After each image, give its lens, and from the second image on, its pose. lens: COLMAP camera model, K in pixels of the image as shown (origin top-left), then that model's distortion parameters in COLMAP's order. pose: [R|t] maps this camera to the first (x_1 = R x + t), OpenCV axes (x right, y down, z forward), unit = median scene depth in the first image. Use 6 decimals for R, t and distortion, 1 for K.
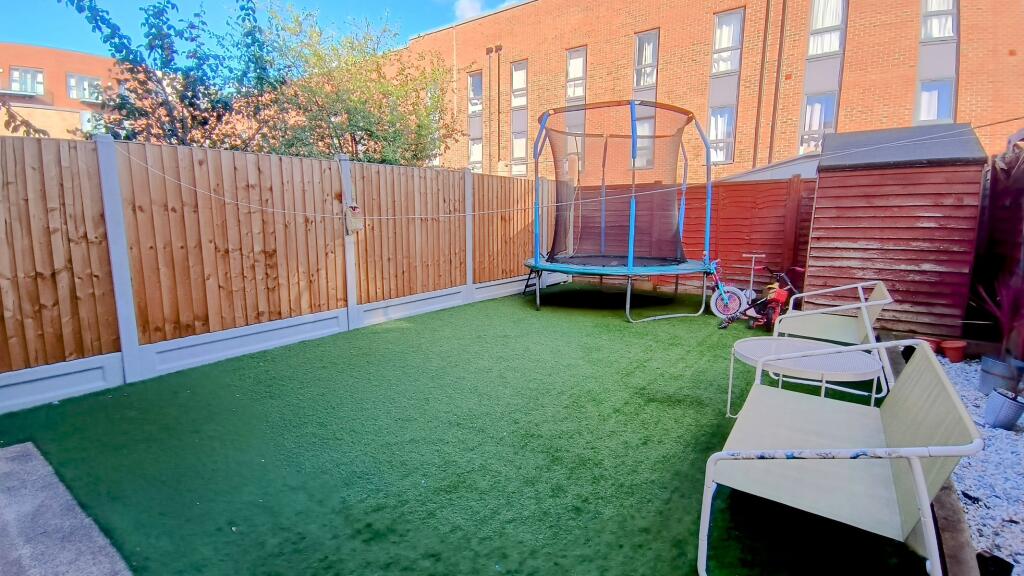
lens RADIAL K [[473.8, 0, 513.0], [0, 473.8, 286.8], [0, 0, 1]] dist [0.002675, -0.000170]
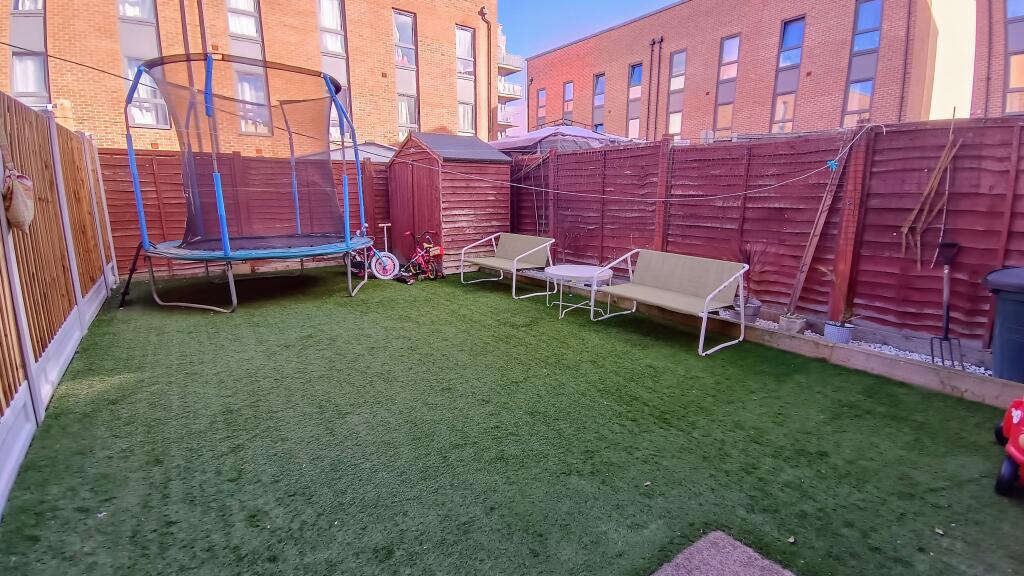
lens RADIAL K [[473.8, 0, 513.9], [0, 473.8, 283.5], [0, 0, 1]] dist [0.002675, -0.000170]
pose [[0.316005, -0.182079, 0.931122, -0.651883], [0.133054, 0.980218, 0.146523, -0.062193], [-0.939381, 0.077587, 0.333980, 0.344342]]
